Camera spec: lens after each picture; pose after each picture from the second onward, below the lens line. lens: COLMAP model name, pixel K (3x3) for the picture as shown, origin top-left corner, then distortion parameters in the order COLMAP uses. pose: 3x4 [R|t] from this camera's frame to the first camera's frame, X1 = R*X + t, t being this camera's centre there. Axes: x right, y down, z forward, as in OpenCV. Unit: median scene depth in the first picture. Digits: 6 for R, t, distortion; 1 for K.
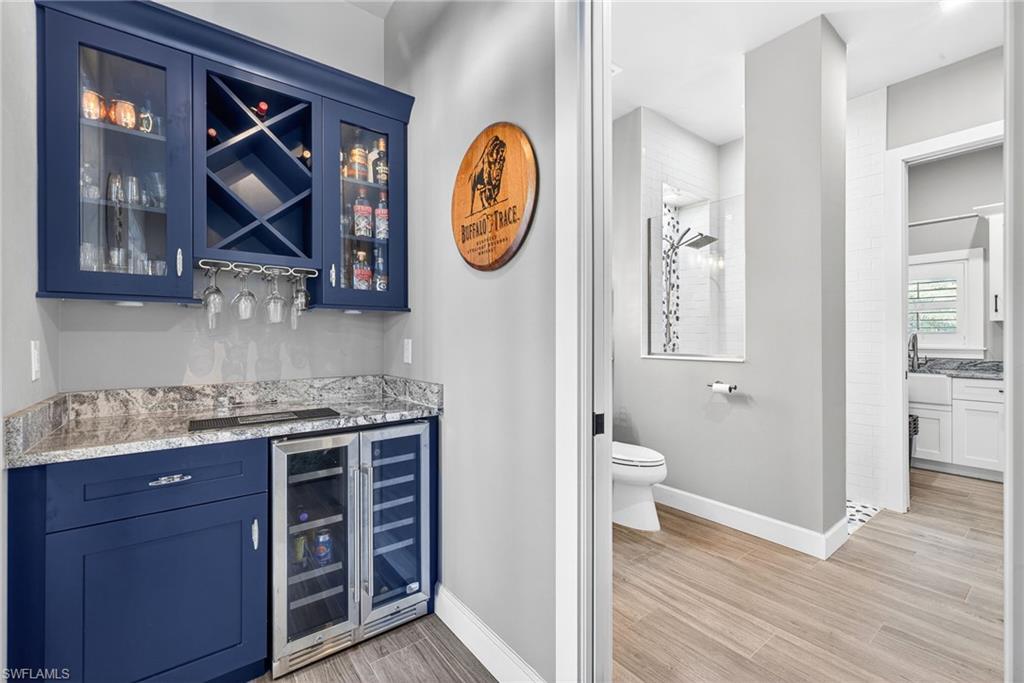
lens RADIAL K [[431.6, 0, 509.2], [0, 431.6, 336.7], [0, 0, 1]] dist [0.006549, -0.000317]
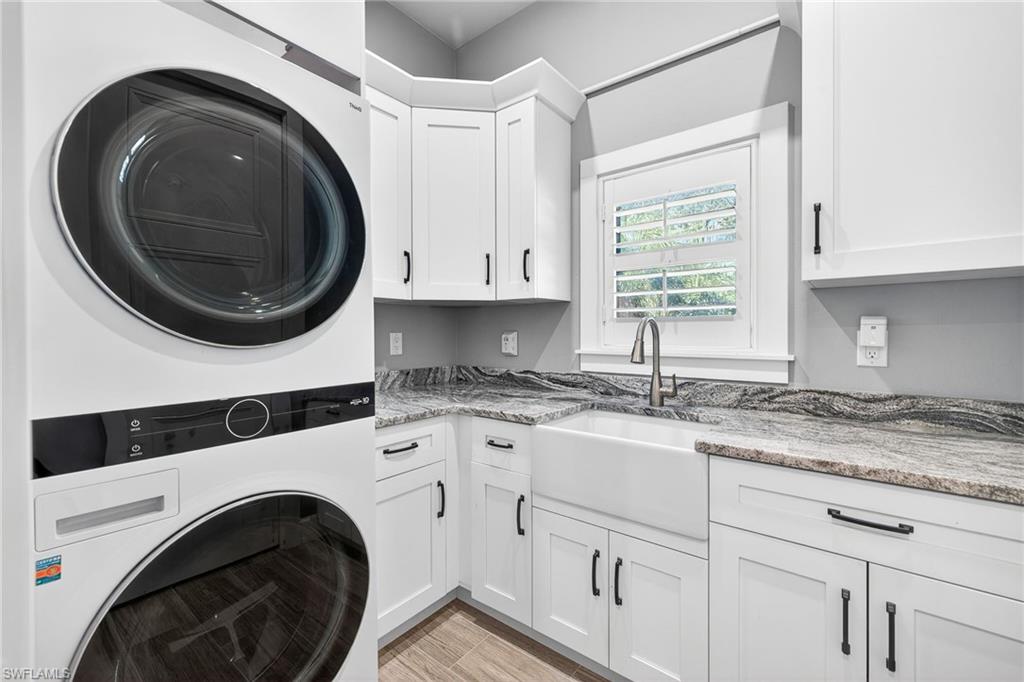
lens RADIAL K [[431.6, 0, 506.6], [0, 431.6, 335.5], [0, 0, 1]] dist [0.006549, -0.000317]
pose [[0.968447, -0.002990, 0.249202, 0.780577], [0.001347, 0.999976, 0.006762, 0.004724], [-0.249216, -0.006213, 0.968428, 0.714758]]
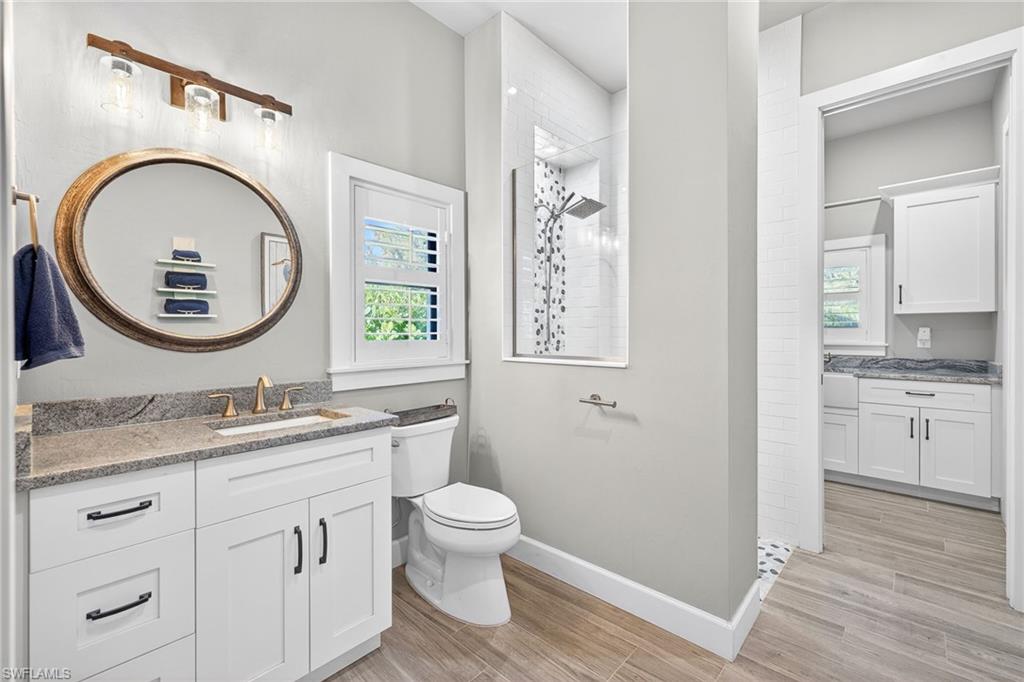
lens RADIAL K [[431.6, 0, 511.4], [0, 431.6, 334.7], [0, 0, 1]] dist [0.006549, -0.000317]
pose [[0.986012, -0.001959, 0.166661, 0.171027], [0.001101, 0.999986, 0.005238, 0.001077], [-0.166669, -0.004981, 0.986000, 0.242433]]
